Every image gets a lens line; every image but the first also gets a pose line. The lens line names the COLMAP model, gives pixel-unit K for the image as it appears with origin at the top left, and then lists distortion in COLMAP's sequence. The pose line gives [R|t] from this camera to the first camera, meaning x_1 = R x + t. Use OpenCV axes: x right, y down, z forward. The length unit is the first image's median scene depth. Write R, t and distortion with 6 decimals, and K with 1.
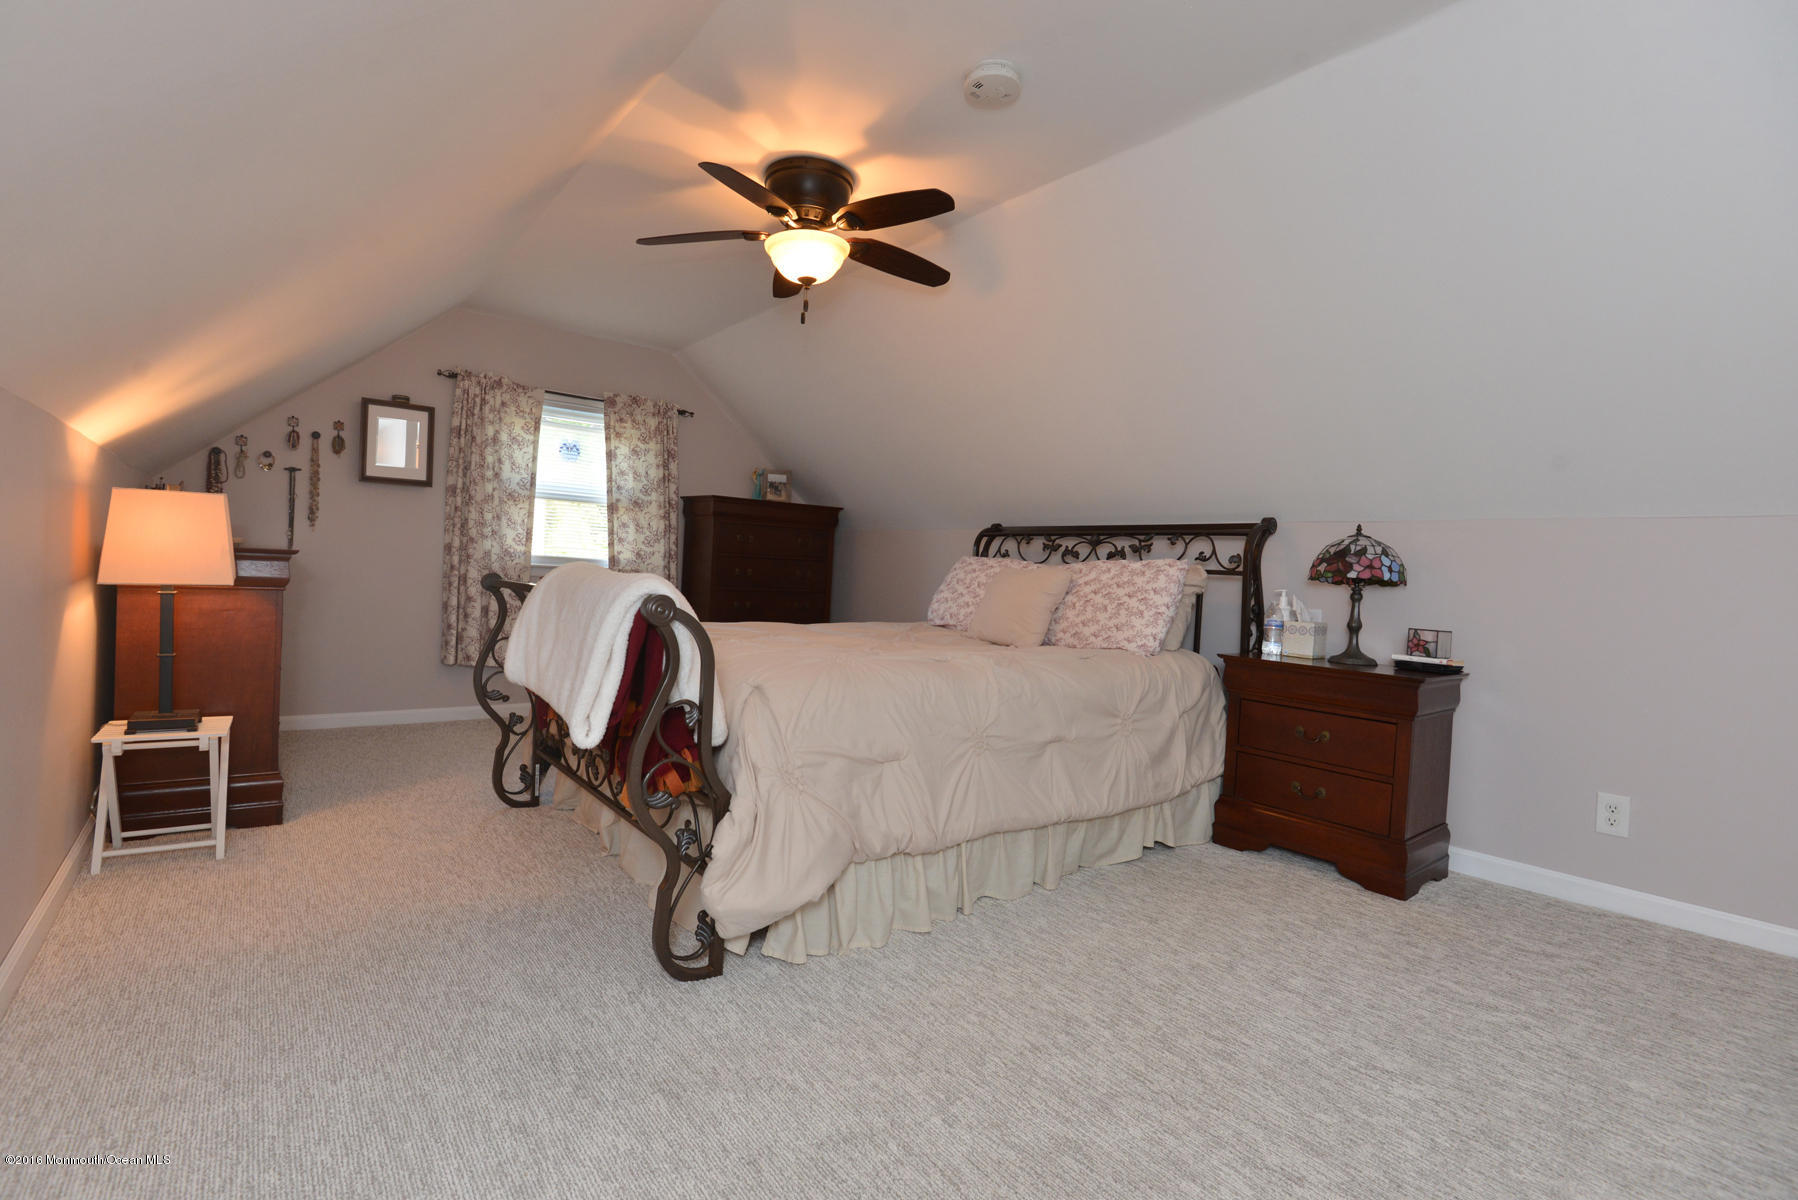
lens RADIAL K [[866.9, 0, 891.1], [0, 866.9, 598.9], [0, 0, 1]] dist [-0.009017, -0.004768]
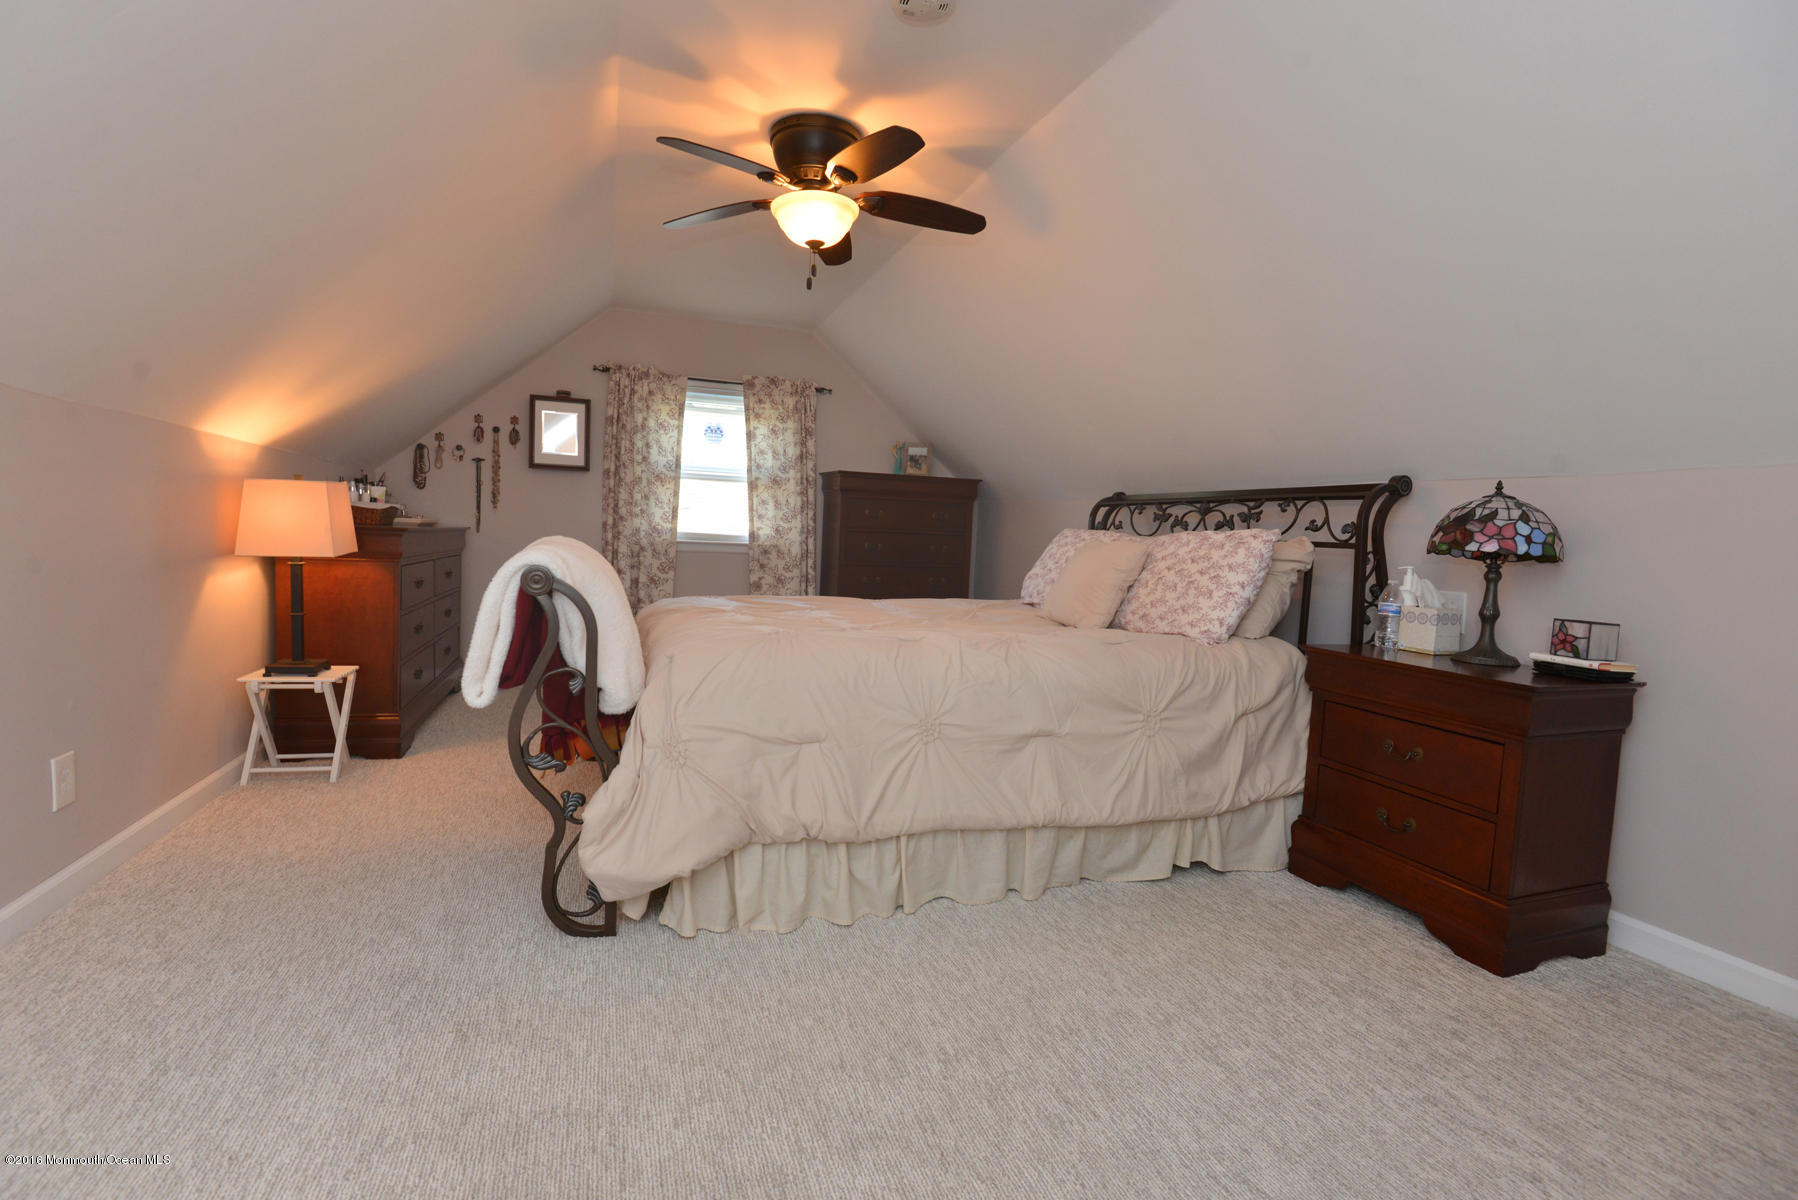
lens RADIAL K [[866.9, 0, 897.5], [0, 866.9, 601.5], [0, 0, 1]] dist [-0.009017, -0.004768]
pose [[0.939577, 0.018824, -0.341820, 0.322783], [-0.008636, 0.999473, 0.031304, 0.000797], [0.342229, -0.026461, 0.939244, 0.109715]]
